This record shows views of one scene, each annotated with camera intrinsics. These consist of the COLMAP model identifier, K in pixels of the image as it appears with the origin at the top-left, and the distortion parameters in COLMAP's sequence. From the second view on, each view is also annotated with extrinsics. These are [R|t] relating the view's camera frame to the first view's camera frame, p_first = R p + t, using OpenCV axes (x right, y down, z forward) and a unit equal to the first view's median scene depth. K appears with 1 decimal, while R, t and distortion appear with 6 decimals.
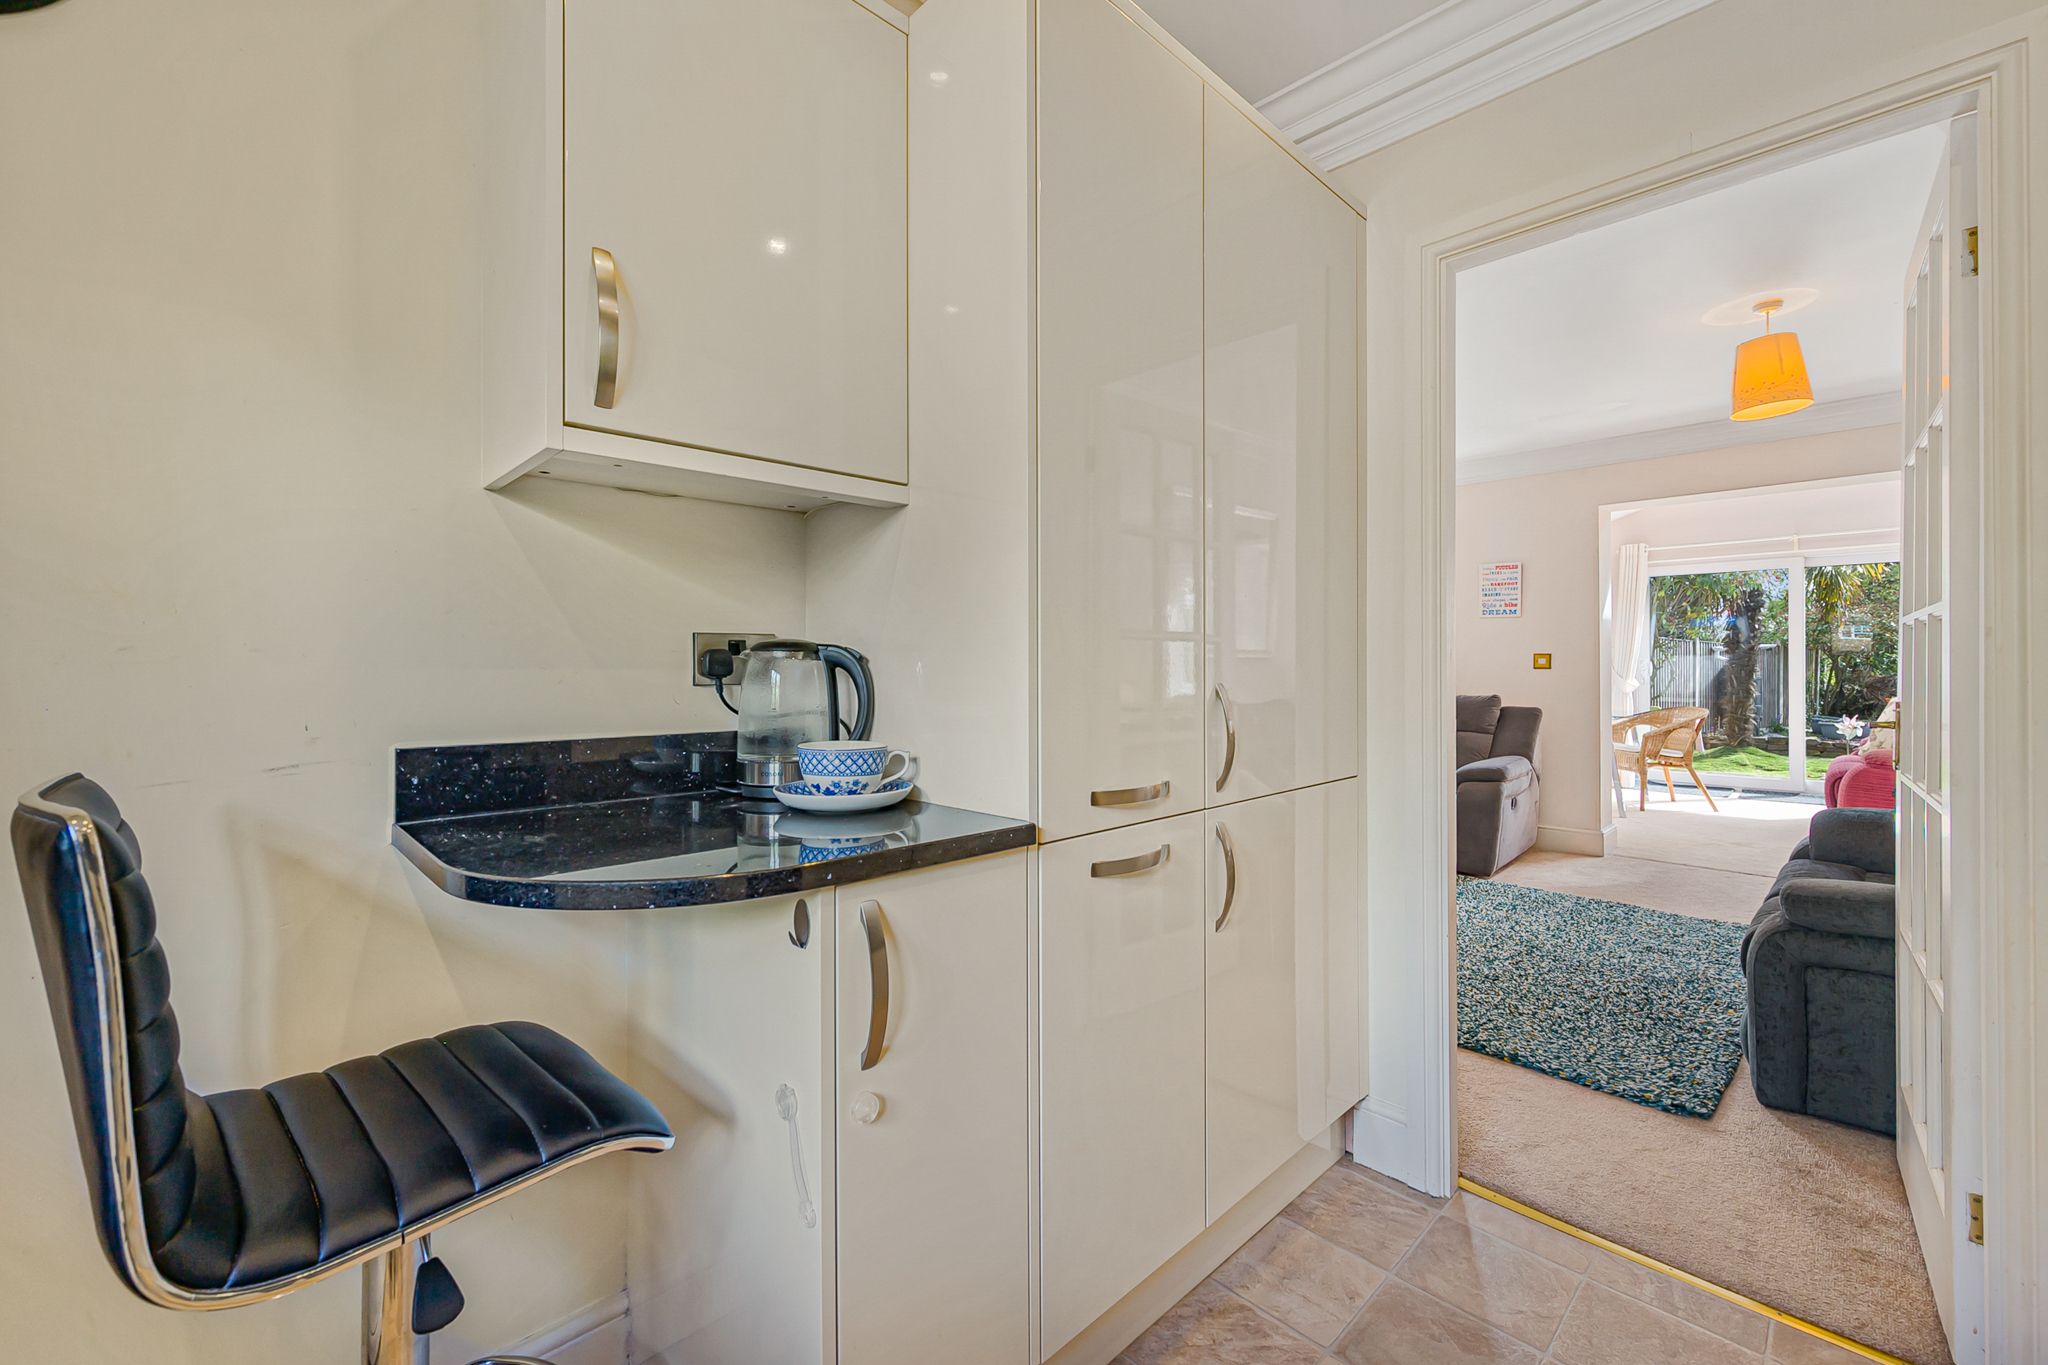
lens RADIAL K [[823.2, 0, 1036.3], [0, 823.2, 668.8], [0, 0, 1]] dist [0.001585, -0.000554]
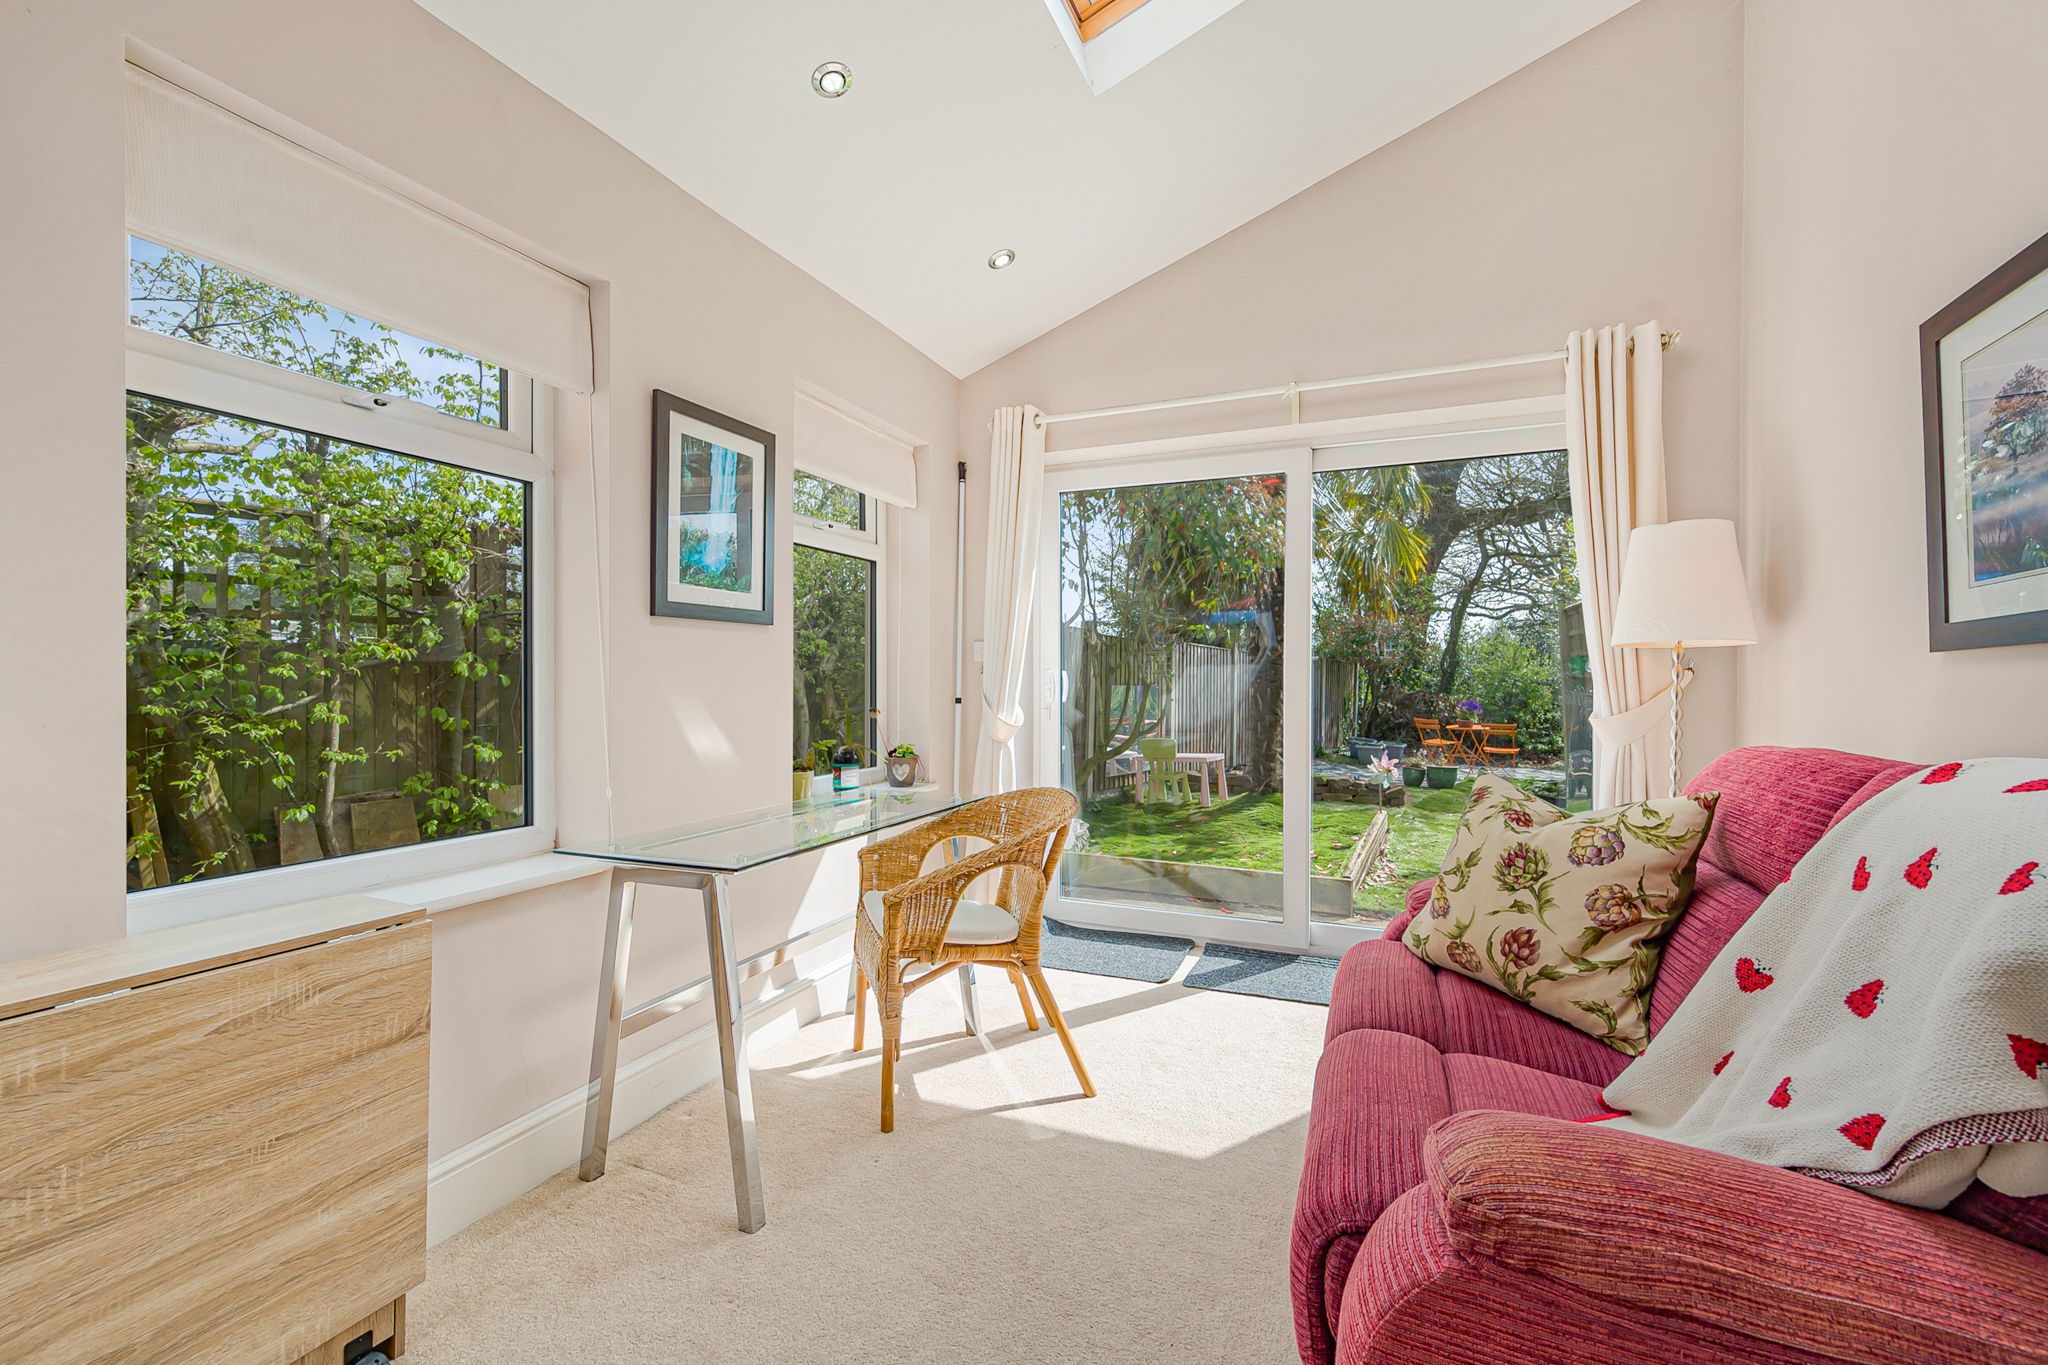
lens RADIAL K [[870.7, 0, 1015.0], [0, 870.7, 687.9], [0, 0, 1]] dist [0.004696, 0.000158]
pose [[0.929092, 0.002879, 0.369836, 0.656818], [-0.006003, 0.999955, 0.007298, -0.003375], [-0.369799, -0.009001, 0.929068, 0.666627]]
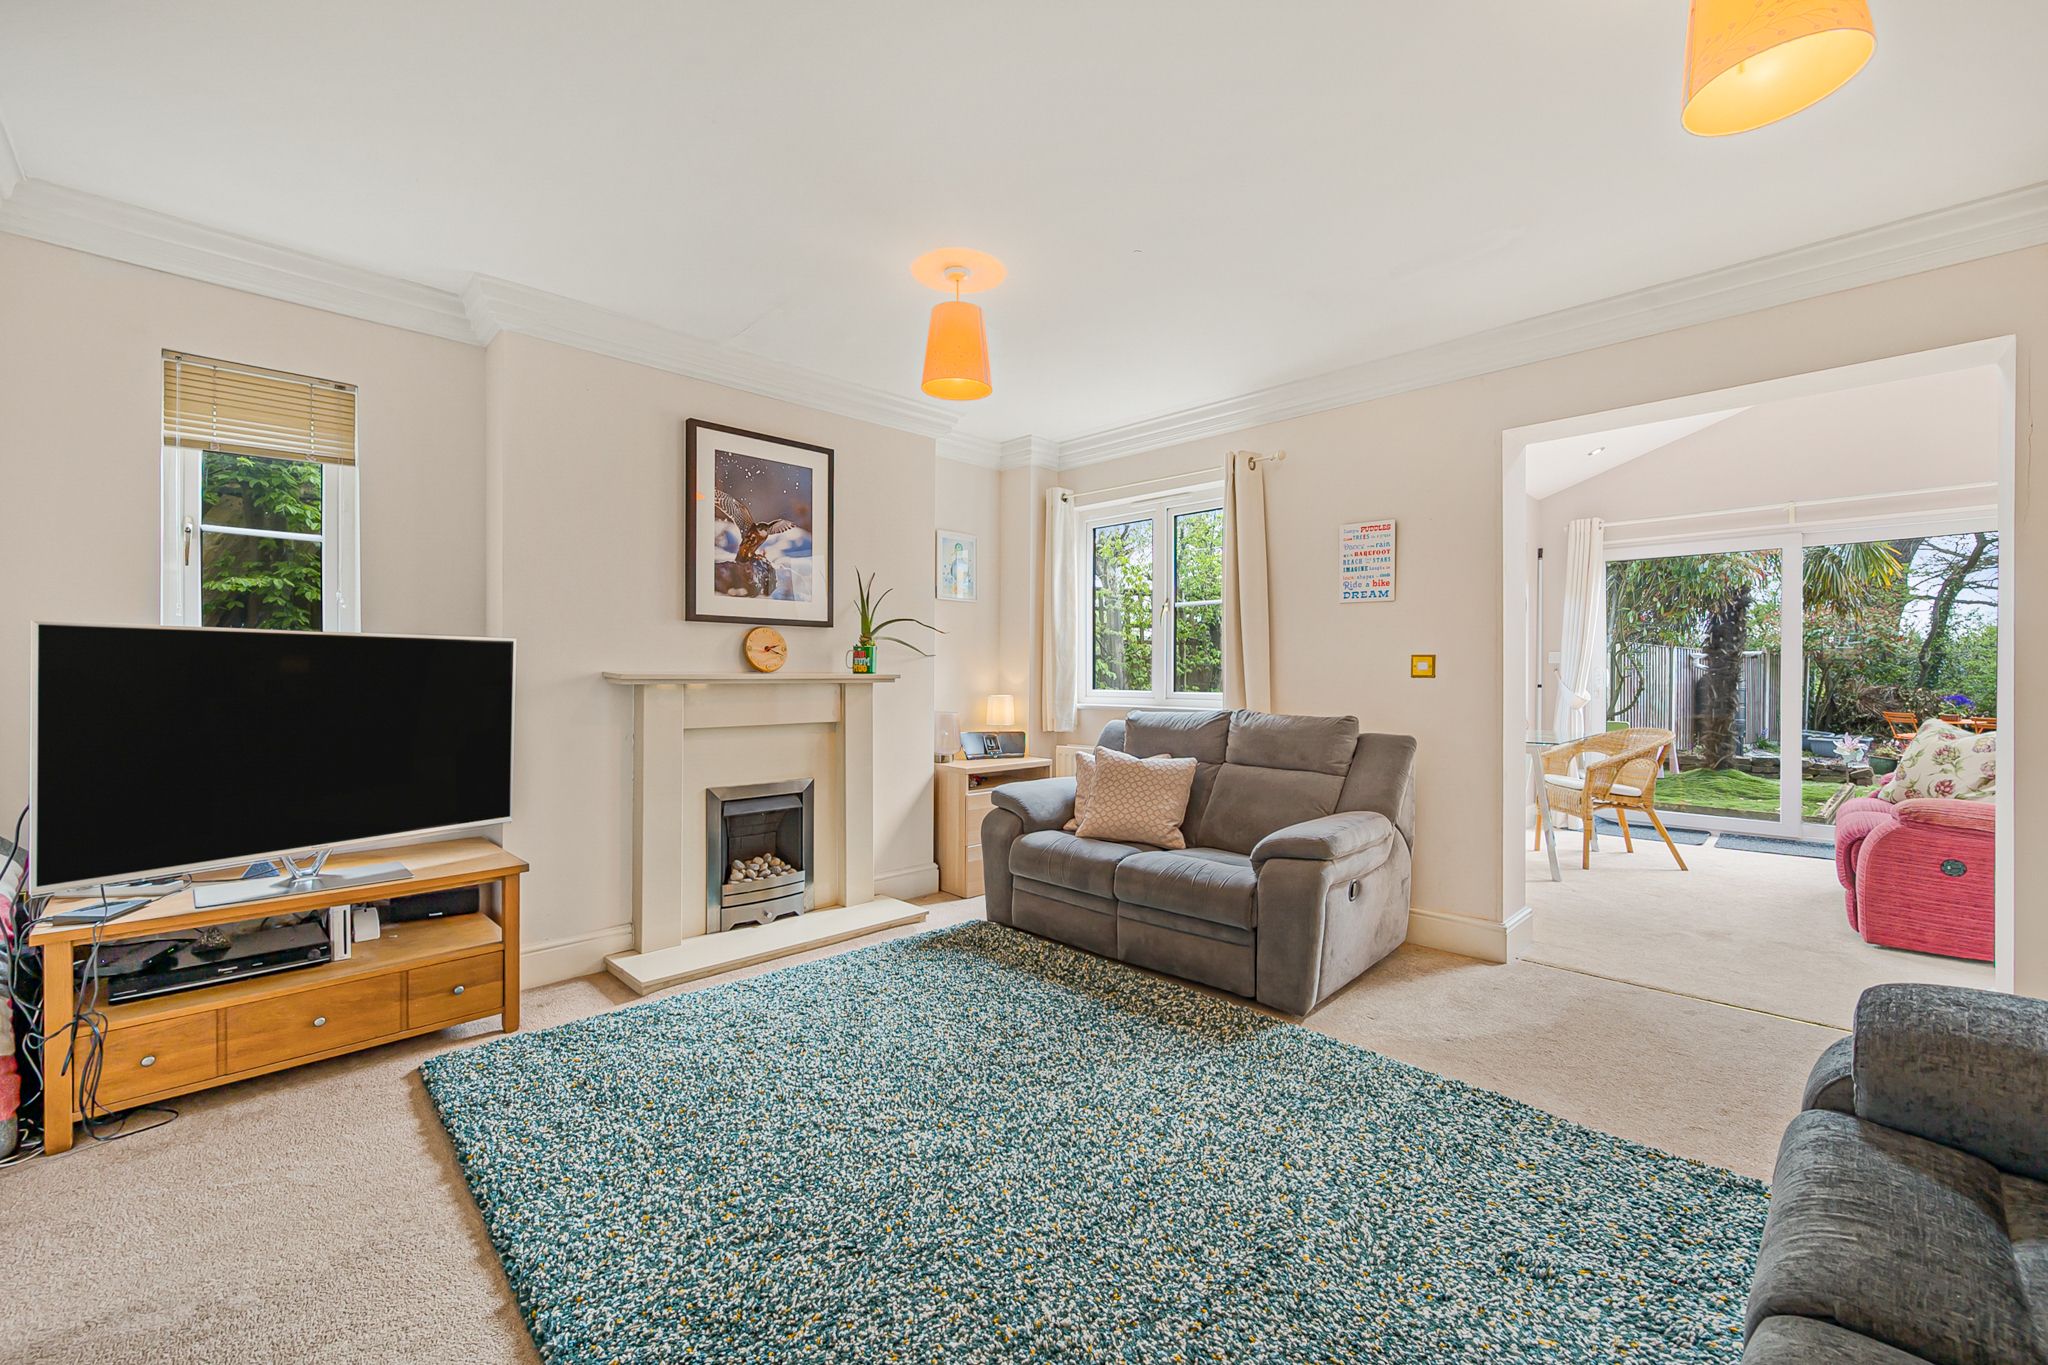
lens RADIAL K [[823.2, 0, 1031.9], [0, 823.2, 677.2], [0, 0, 1]] dist [0.001585, -0.000554]
pose [[0.999963, 0.004413, 0.007382, 0.228634], [-0.004432, 0.999987, 0.002583, -0.000394], [-0.007371, -0.002616, 0.999969, 0.259857]]
